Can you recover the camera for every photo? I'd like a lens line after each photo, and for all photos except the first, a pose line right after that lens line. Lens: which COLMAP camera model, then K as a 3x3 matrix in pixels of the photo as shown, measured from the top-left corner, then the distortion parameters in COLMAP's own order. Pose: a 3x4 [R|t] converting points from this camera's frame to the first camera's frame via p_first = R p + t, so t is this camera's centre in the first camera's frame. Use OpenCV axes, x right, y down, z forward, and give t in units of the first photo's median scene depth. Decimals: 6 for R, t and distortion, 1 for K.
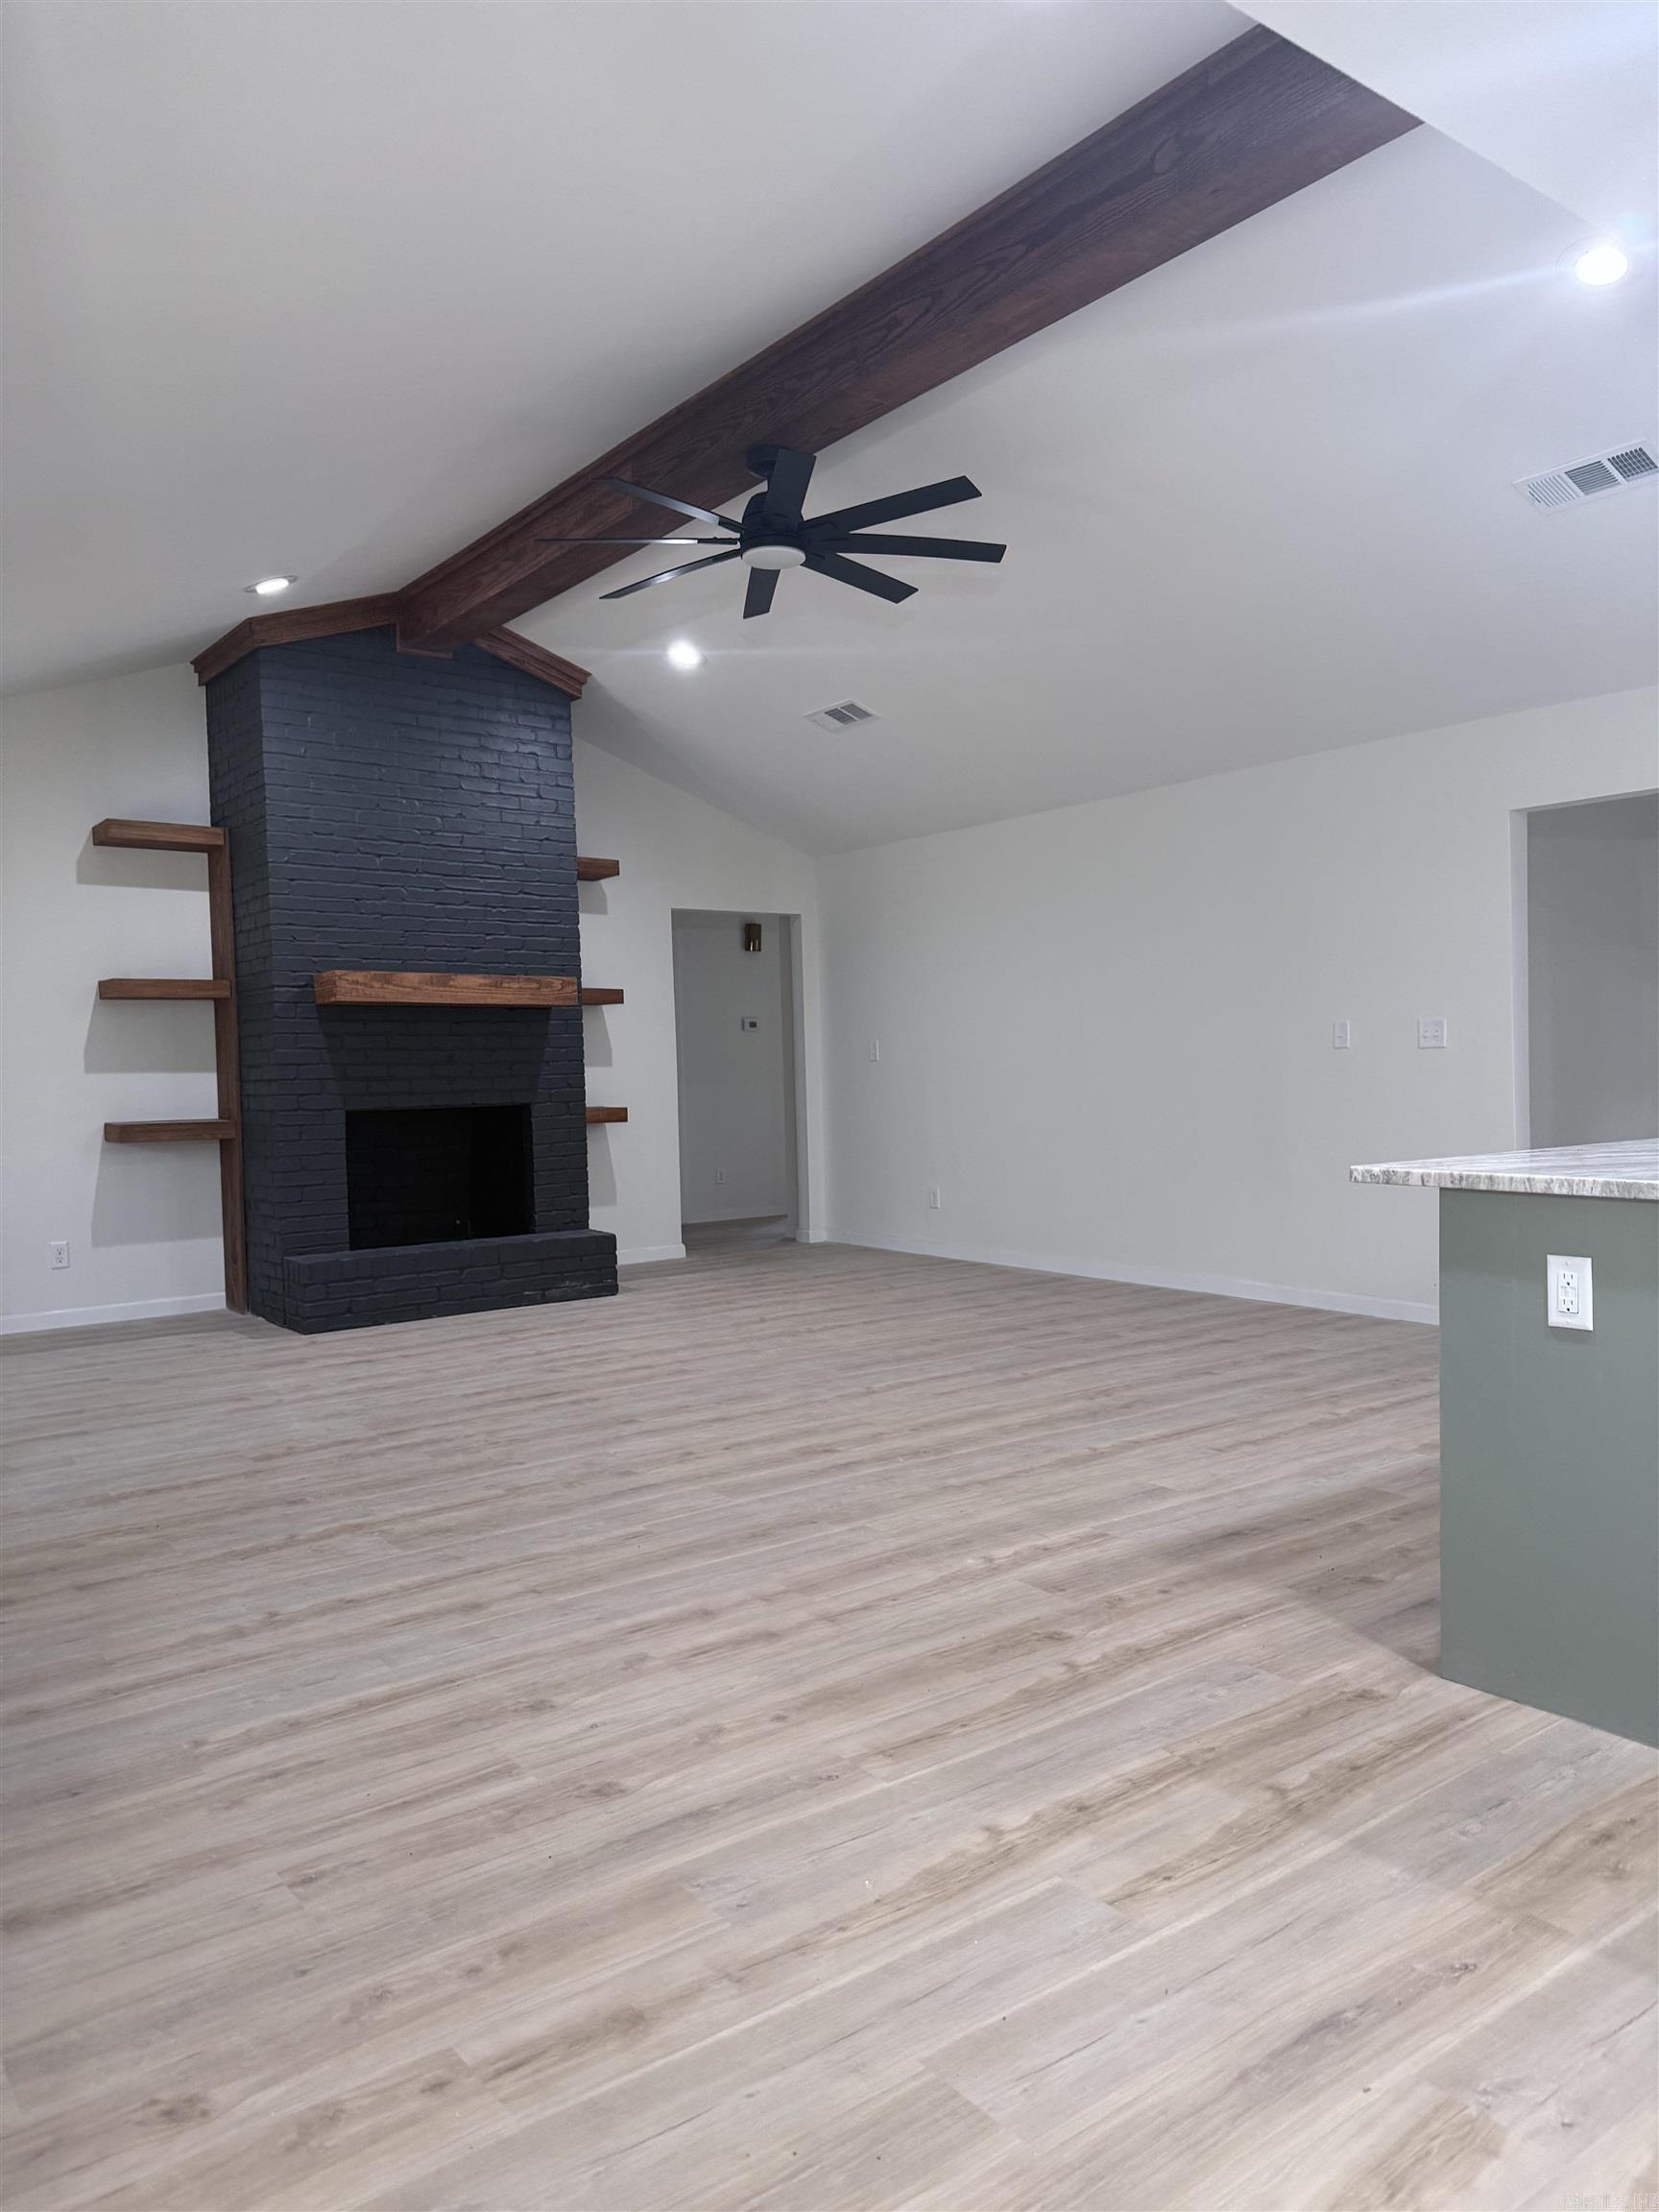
lens RADIAL K [[1565.3, 0, 829.5], [0, 1565.3, 1106.0], [0, 0, 1]] dist [0.069545, -0.100784]
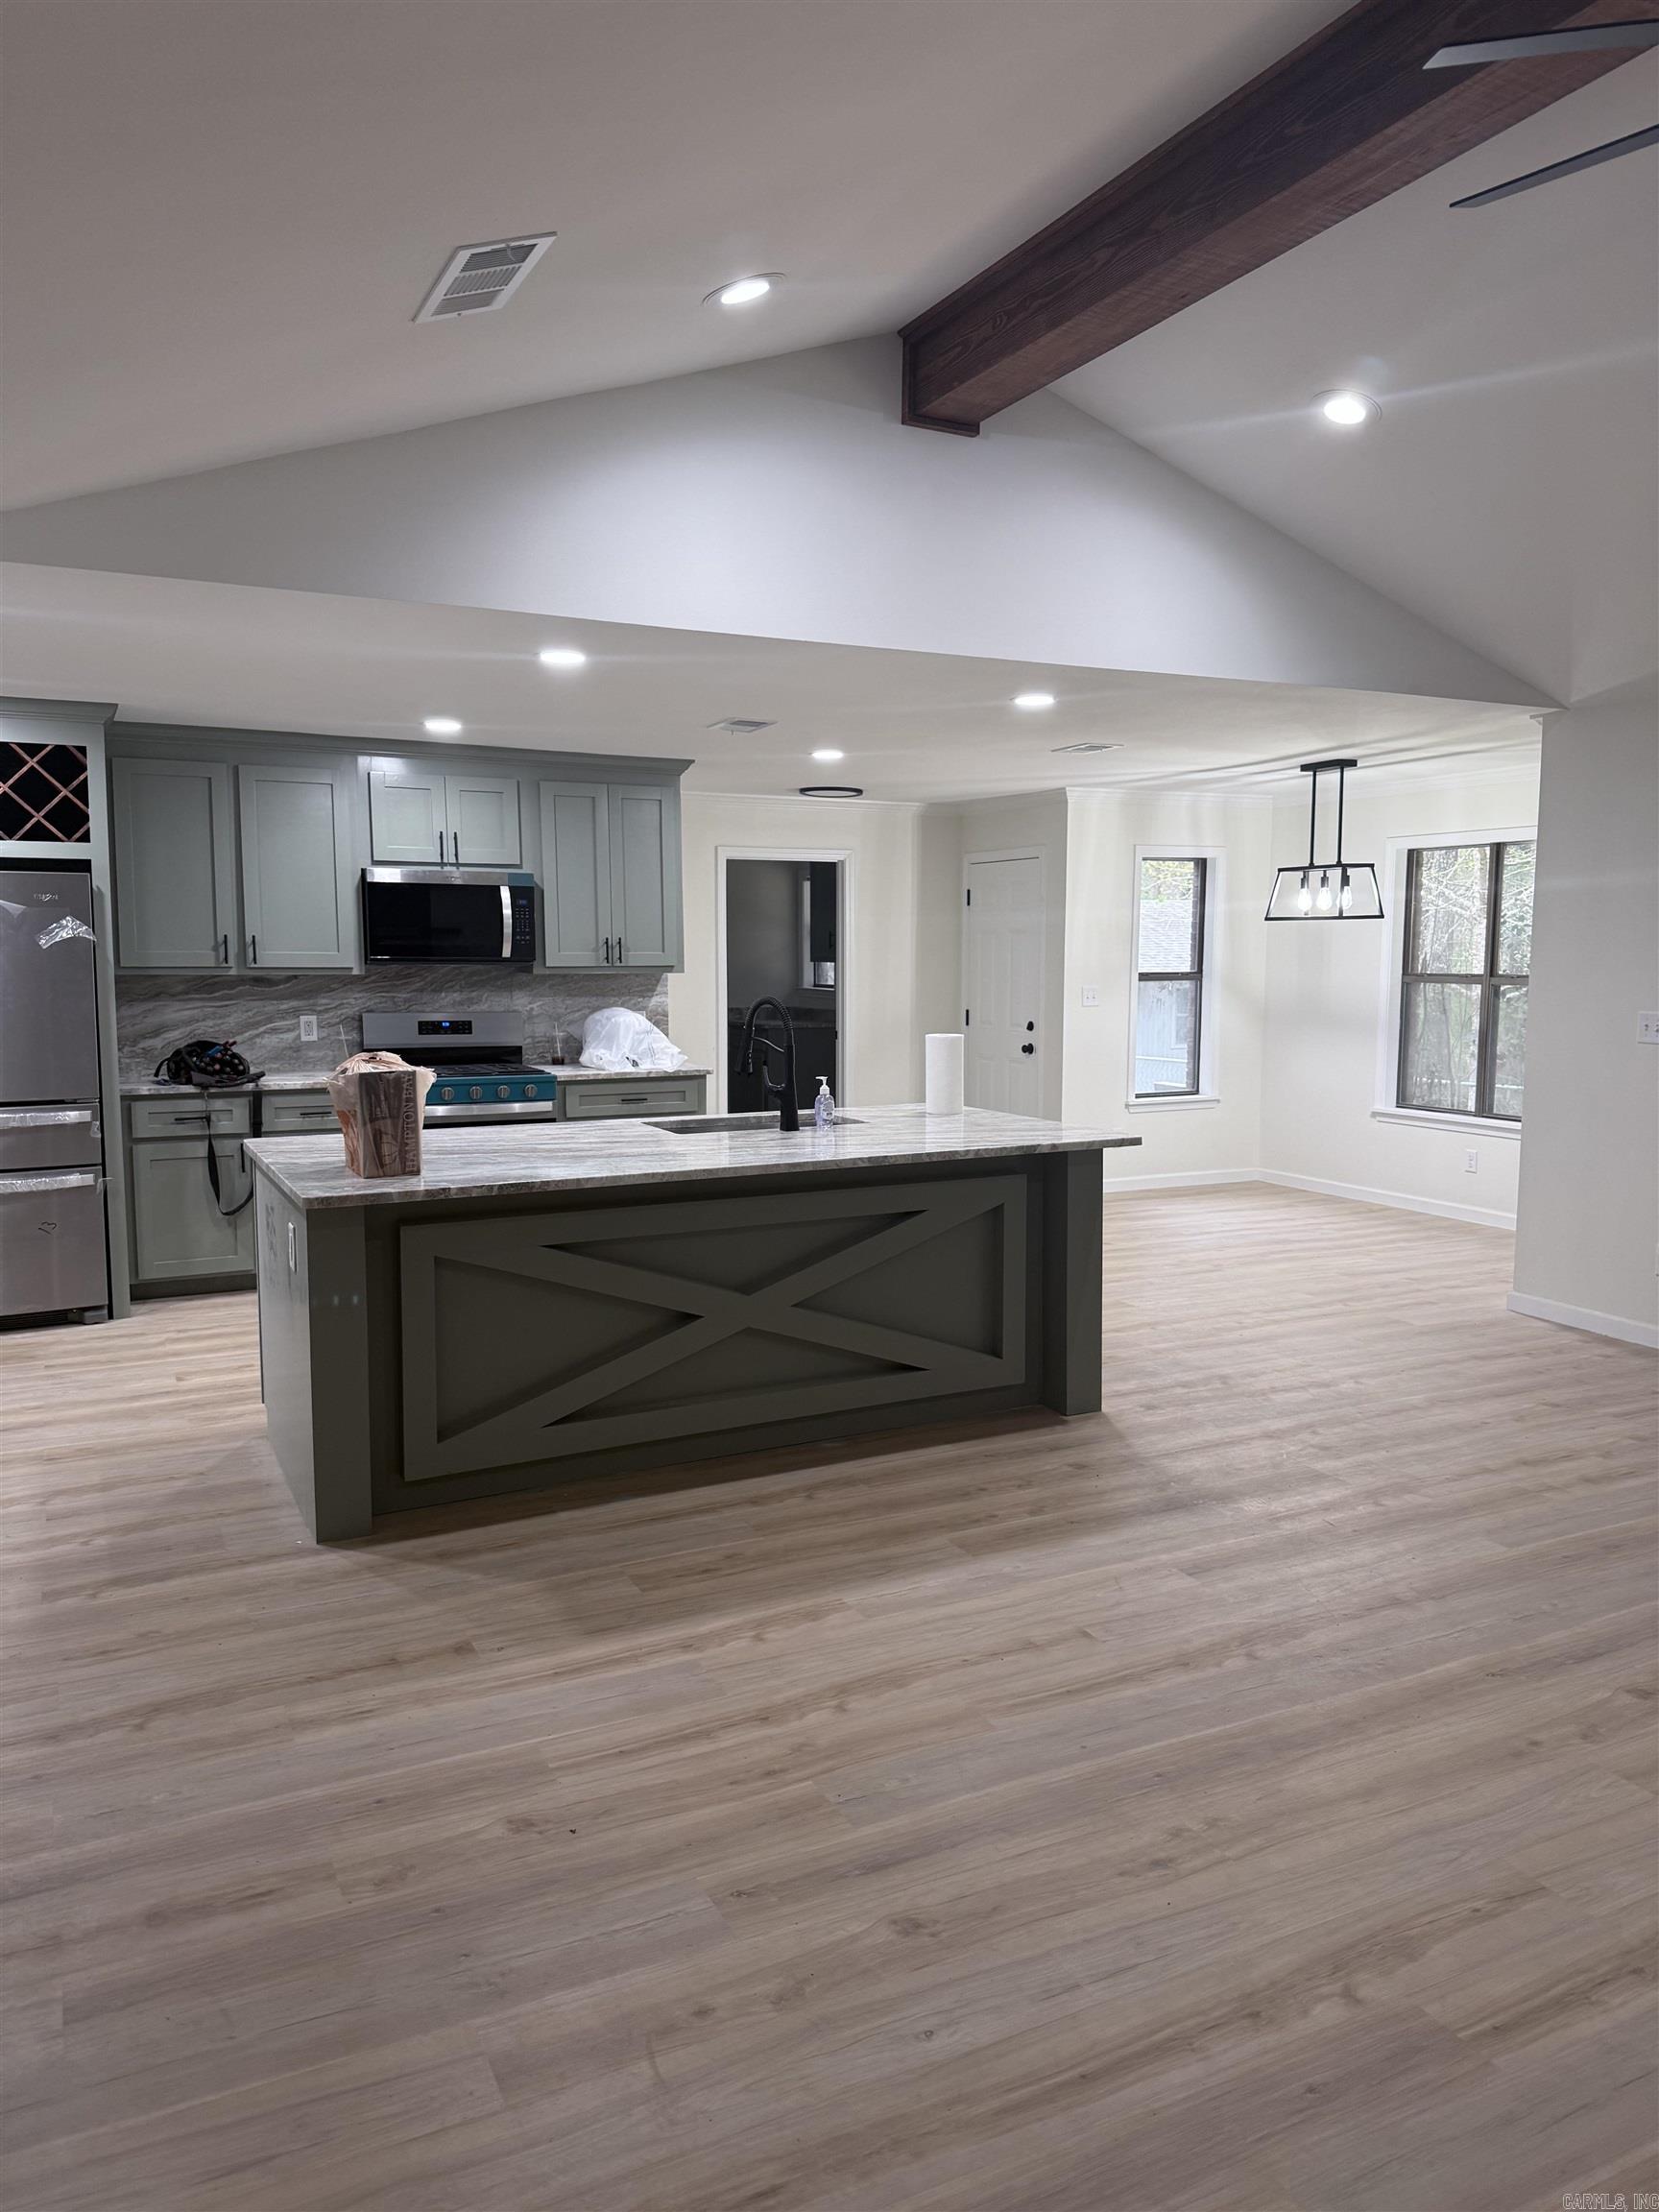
lens RADIAL K [[1565.3, 0, 829.5], [0, 1565.3, 1106.0], [0, 0, 1]] dist [0.069545, -0.100784]
pose [[-0.982184, -0.003147, 0.187897, 0.303986], [0.021490, 0.991420, 0.128940, -0.187593], [-0.186690, 0.130680, -0.973689, 2.348262]]
